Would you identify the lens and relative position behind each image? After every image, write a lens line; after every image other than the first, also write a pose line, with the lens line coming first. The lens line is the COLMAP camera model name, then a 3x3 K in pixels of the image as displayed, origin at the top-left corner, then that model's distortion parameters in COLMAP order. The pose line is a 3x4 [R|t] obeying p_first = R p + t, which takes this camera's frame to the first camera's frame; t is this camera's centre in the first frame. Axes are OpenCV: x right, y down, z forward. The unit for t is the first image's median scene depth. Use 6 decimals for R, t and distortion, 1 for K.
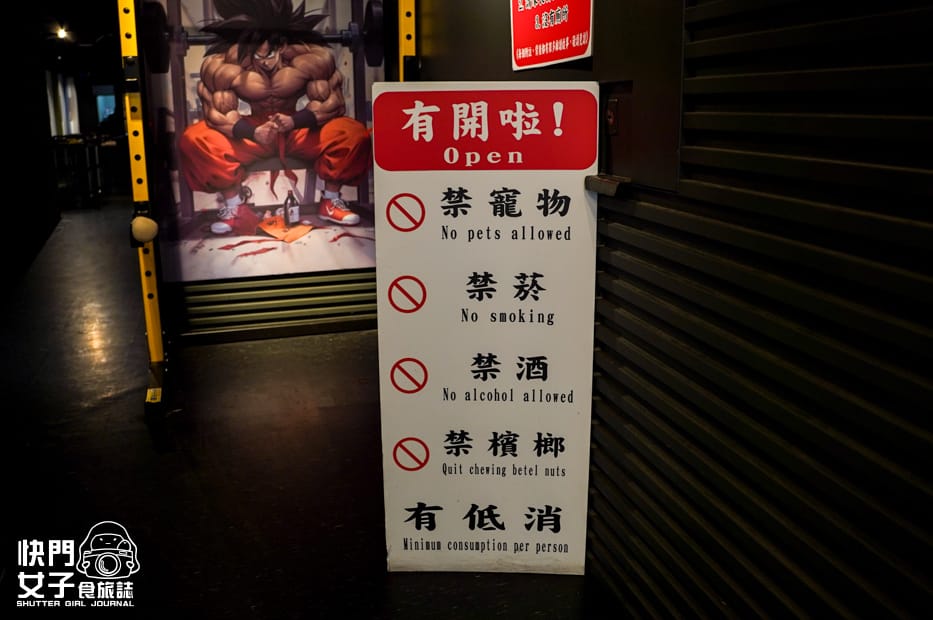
lens RADIAL K [[793.4, 0, 466.5], [0, 793.4, 310.0], [0, 0, 1]] dist [-0.196244, 0.138147]
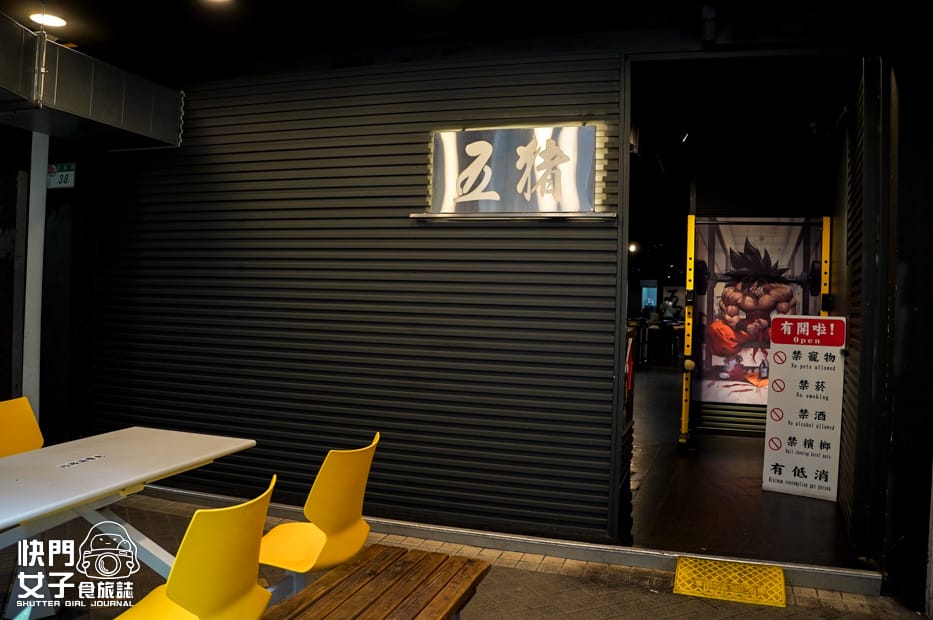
lens RADIAL K [[793.4, 0, 466.5], [0, 793.4, 310.0], [0, 0, 1]] dist [-0.196244, 0.138147]
pose [[0.795961, 0.036002, -0.604277, 0.400113], [-0.180319, 0.967016, -0.179905, 0.239931], [0.577868, 0.252160, 0.776198, -1.086282]]
